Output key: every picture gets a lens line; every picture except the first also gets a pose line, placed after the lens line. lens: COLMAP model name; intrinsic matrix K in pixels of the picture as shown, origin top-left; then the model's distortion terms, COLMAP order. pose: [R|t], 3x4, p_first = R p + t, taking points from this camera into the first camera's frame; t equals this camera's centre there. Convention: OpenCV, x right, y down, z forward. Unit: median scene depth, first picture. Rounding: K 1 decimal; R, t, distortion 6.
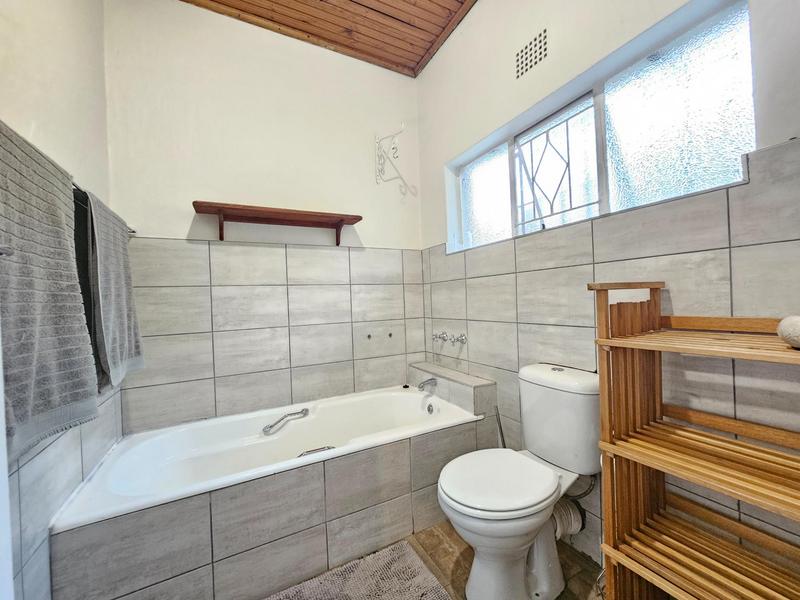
lens RADIAL K [[330.2, 0, 404.9], [0, 330.2, 301.9], [0, 0, 1]] dist [0.000122, -0.000069]
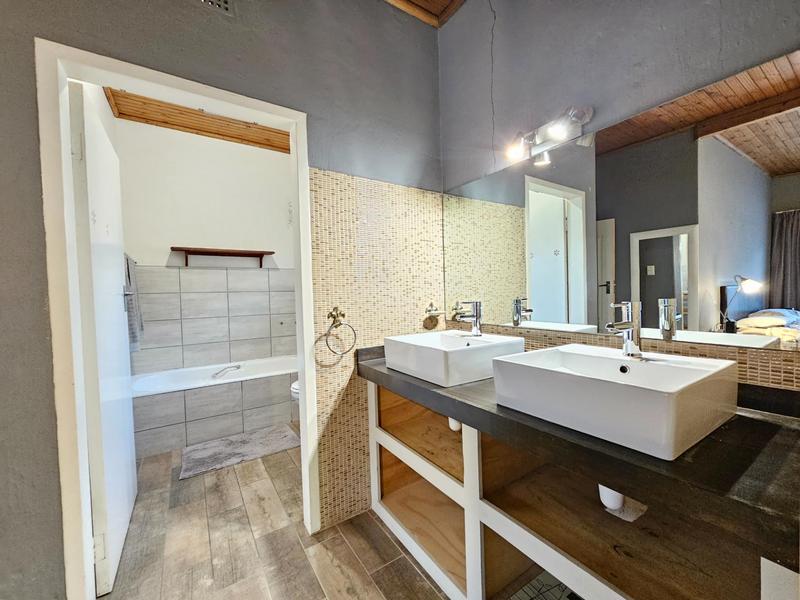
lens RADIAL K [[330.2, 0, 404.9], [0, 330.2, 301.9], [0, 0, 1]] dist [0.000122, -0.000069]
pose [[0.994930, 0.004763, 0.100460, 0.402181], [-0.005438, 0.999964, 0.006449, -0.017747], [-0.100426, -0.006962, 0.994920, -0.824345]]
